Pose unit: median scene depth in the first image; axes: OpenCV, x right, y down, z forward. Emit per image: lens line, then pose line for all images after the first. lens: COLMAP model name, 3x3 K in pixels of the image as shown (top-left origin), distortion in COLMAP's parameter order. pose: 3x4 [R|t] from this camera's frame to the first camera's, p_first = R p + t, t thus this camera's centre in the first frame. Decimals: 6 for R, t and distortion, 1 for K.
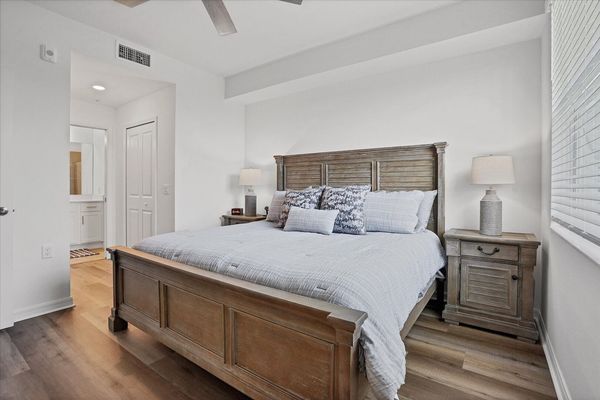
lens RADIAL K [[286.5, 0, 297.3], [0, 286.5, 198.2], [0, 0, 1]] dist [-0.028926, 0.000381]
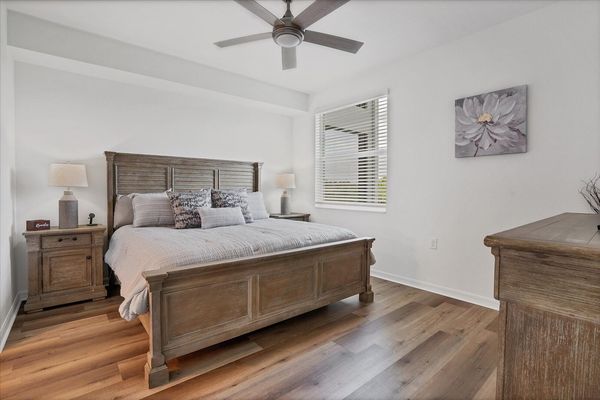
lens RADIAL K [[286.5, 0, 296.5], [0, 286.5, 197.6], [0, 0, 1]] dist [-0.028926, 0.000381]
pose [[0.272715, -0.030802, 0.961602, -0.799944], [0.031140, 0.999246, 0.023176, -0.018389], [-0.961591, 0.023624, 0.273469, 0.276297]]
